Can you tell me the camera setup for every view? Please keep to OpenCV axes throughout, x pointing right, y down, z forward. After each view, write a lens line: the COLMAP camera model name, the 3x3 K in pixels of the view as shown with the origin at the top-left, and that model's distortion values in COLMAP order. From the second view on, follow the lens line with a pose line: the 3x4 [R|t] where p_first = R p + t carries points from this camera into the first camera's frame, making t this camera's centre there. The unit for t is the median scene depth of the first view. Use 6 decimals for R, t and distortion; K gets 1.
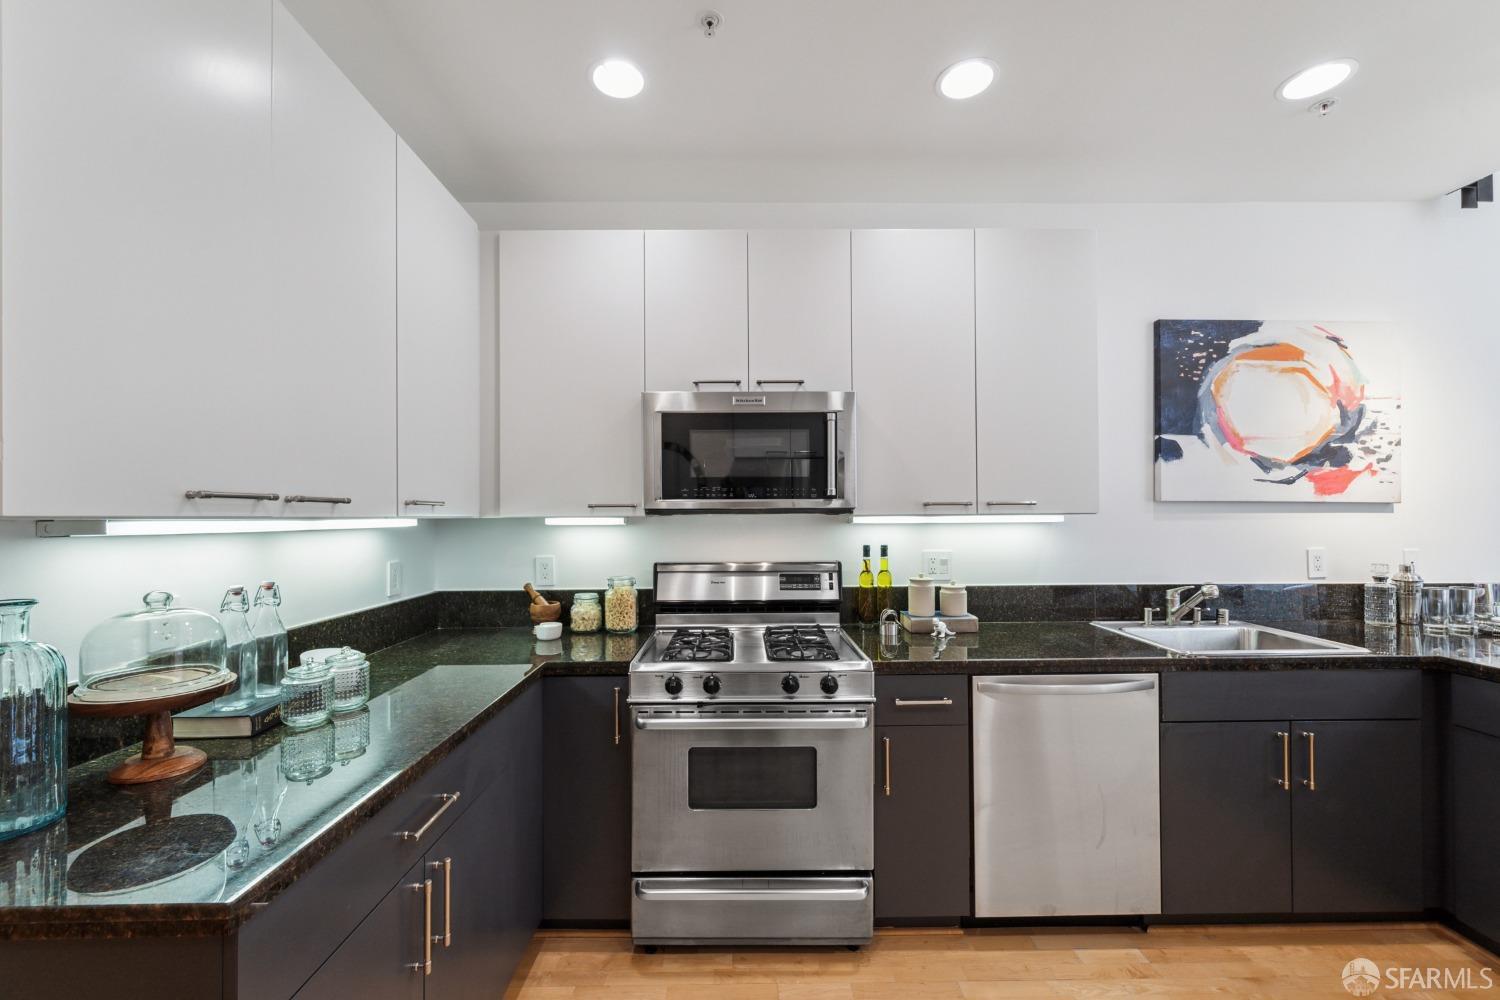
lens RADIAL K [[615.2, 0, 742.6], [0, 615.2, 510.4], [0, 0, 1]] dist [-0.000795, 0.001089]
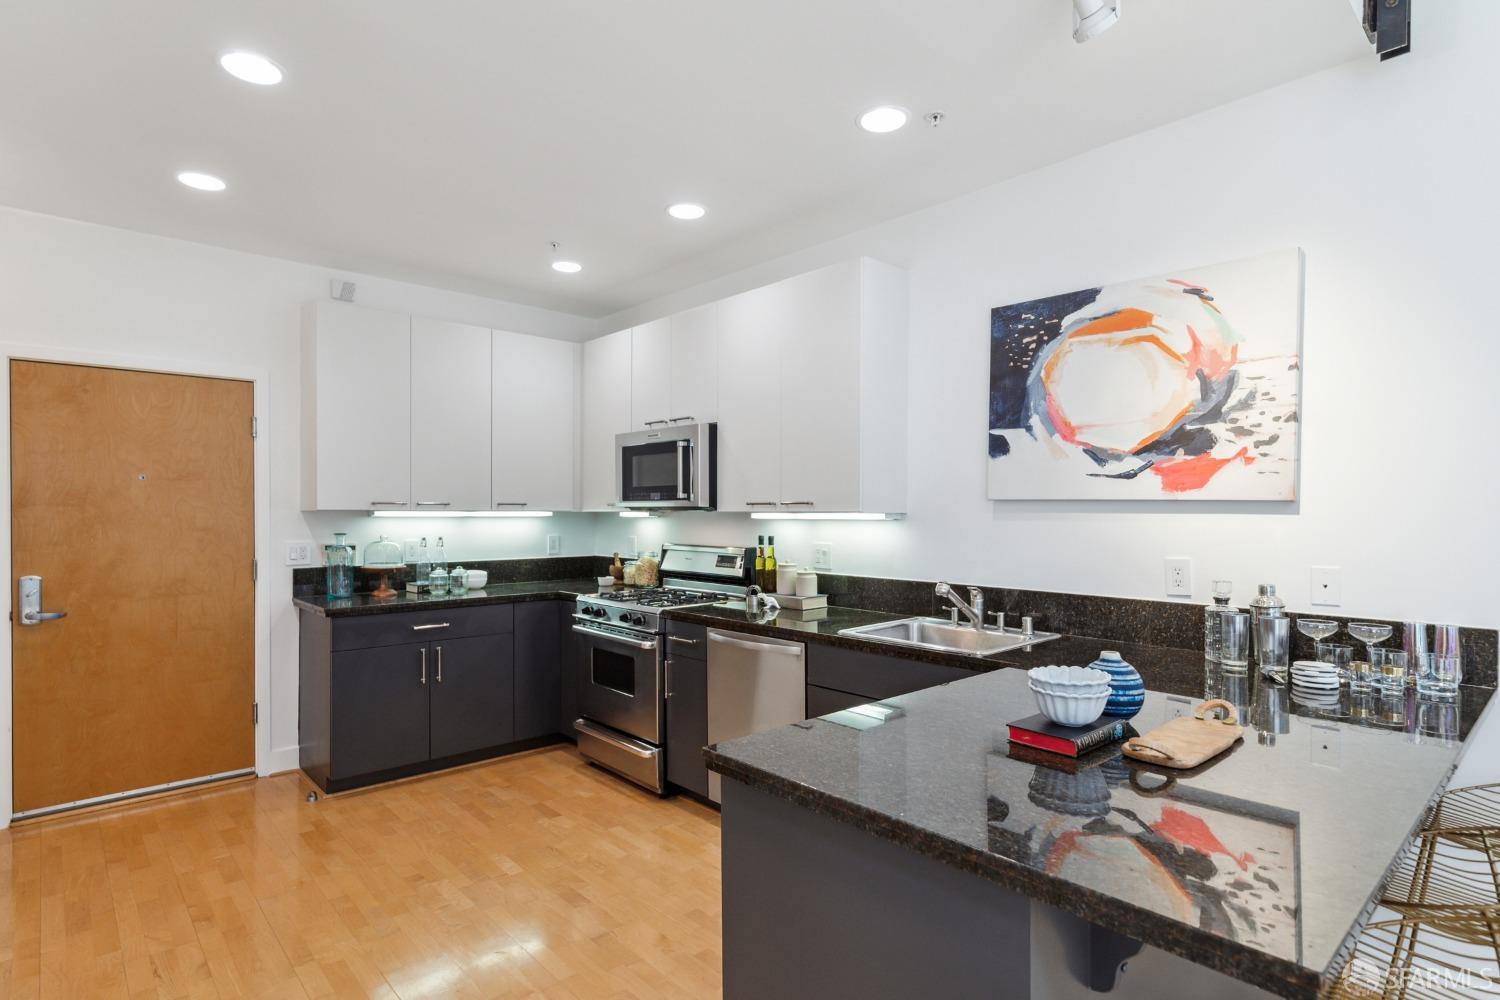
lens RADIAL K [[766.7, 0, 743.9], [0, 766.7, 512.2], [0, 0, 1]] dist [0.001498, 0.000047]
pose [[0.664712, 0.008002, -0.747056, 1.313718], [-0.000796, 0.999950, 0.010002, -0.007512], [0.747099, -0.006054, 0.664685, -0.075534]]
